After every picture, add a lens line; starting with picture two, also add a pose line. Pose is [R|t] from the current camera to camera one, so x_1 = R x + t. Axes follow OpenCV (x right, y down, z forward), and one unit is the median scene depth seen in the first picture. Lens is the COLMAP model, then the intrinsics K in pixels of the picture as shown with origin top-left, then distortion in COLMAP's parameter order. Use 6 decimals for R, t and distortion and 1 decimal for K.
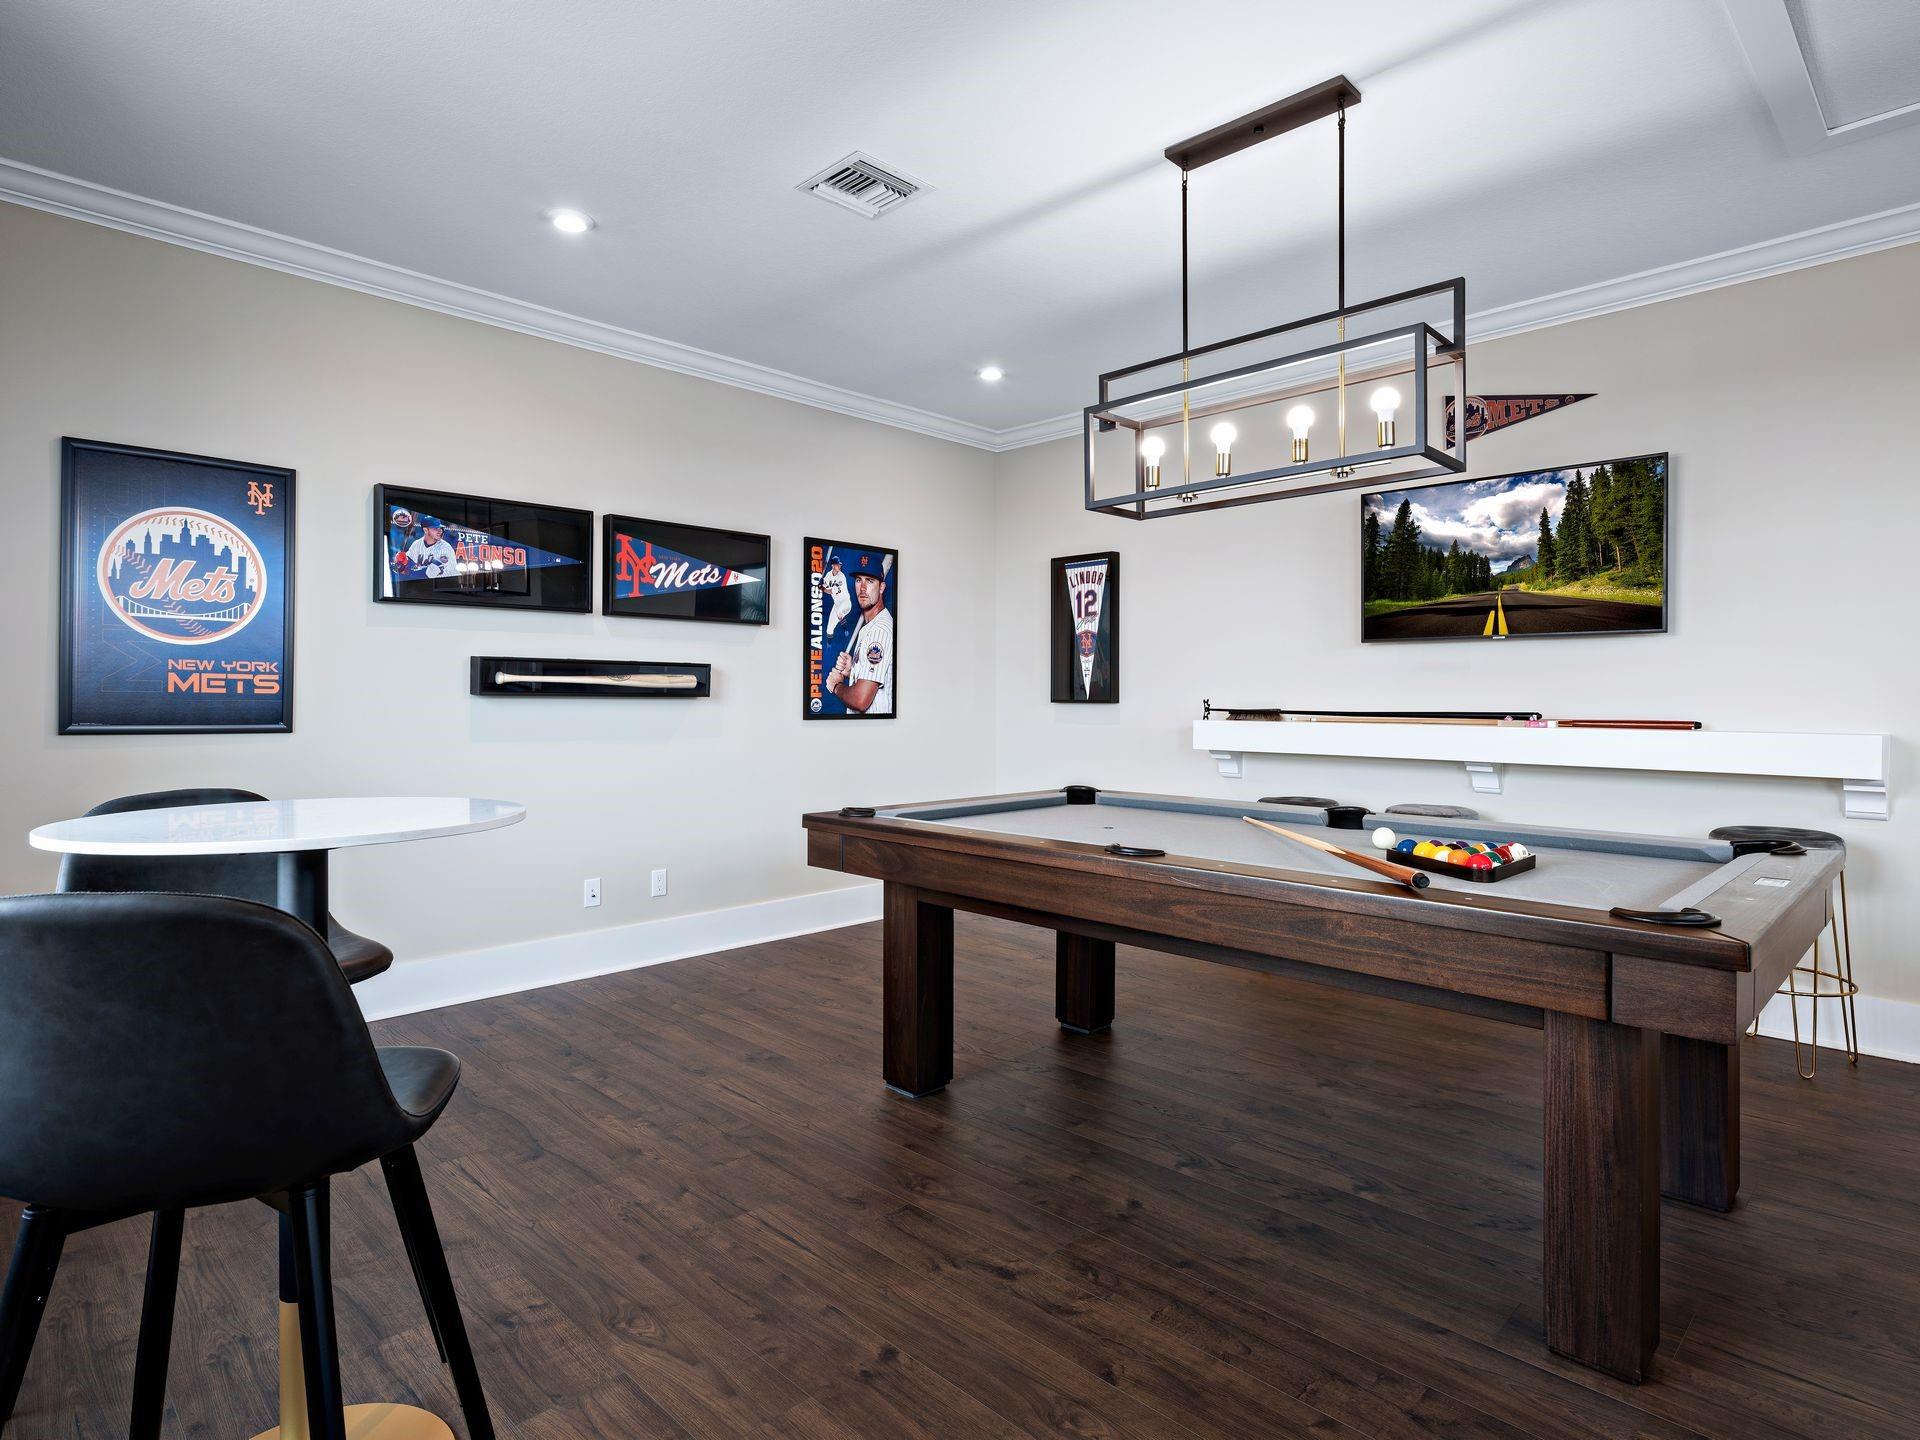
lens RADIAL K [[1043.2, 0, 958.3], [0, 1043.2, 705.8], [0, 0, 1]] dist [0.001017, -0.002612]
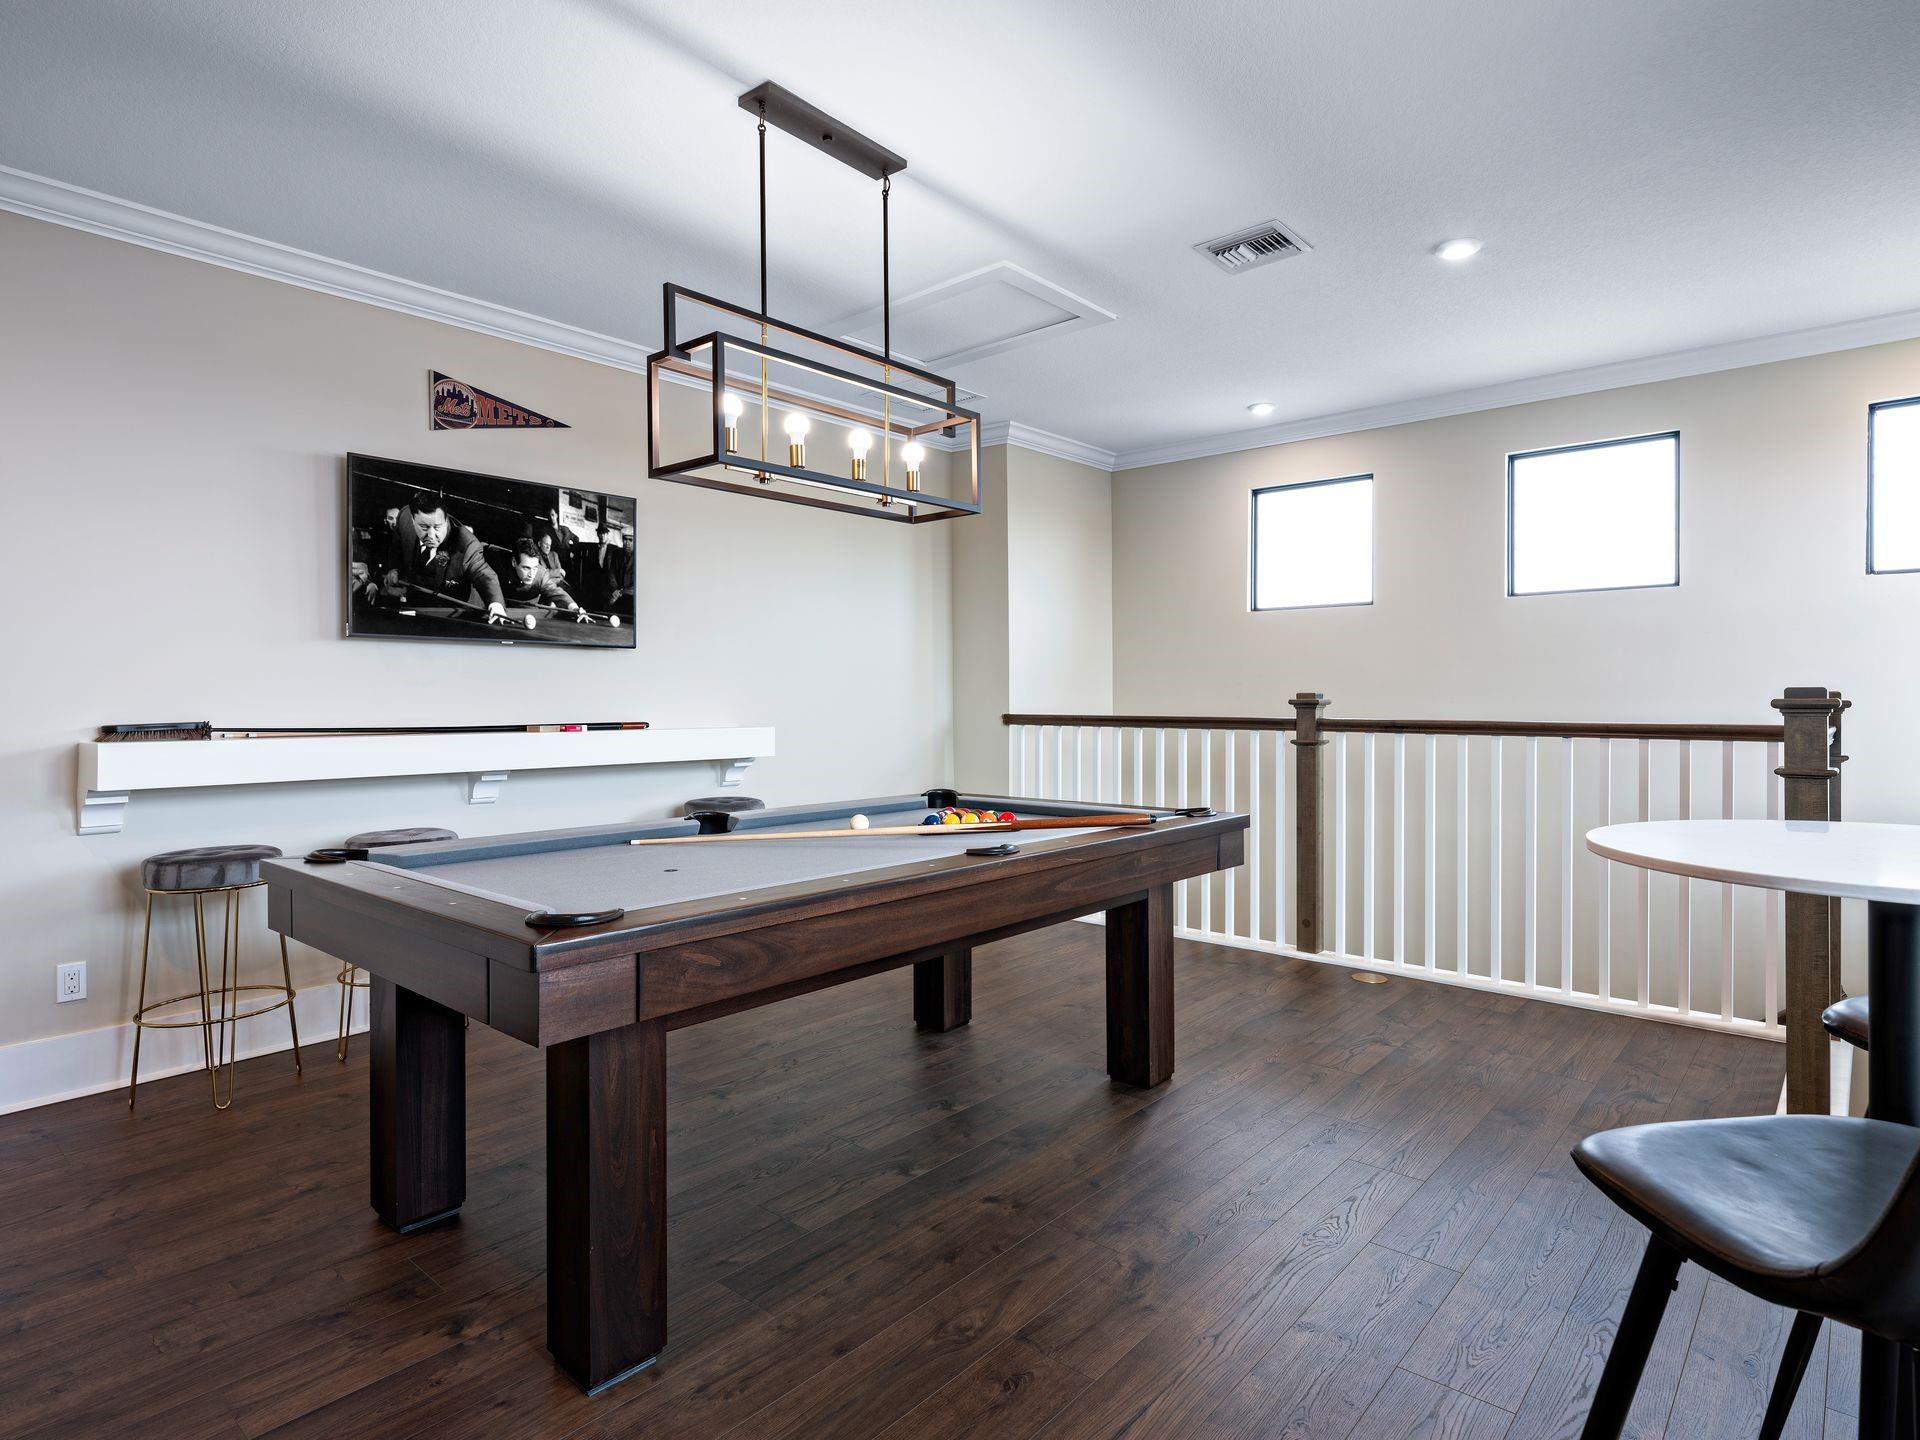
lens RADIAL K [[1043.2, 0, 957.8], [0, 1043.2, 714.1], [0, 0, 1]] dist [0.001017, -0.002612]
pose [[-0.068518, -0.011403, 0.997585, -0.695474], [0.015687, 0.999799, 0.012506, -0.005886], [-0.997527, 0.016506, -0.068326, 0.911304]]
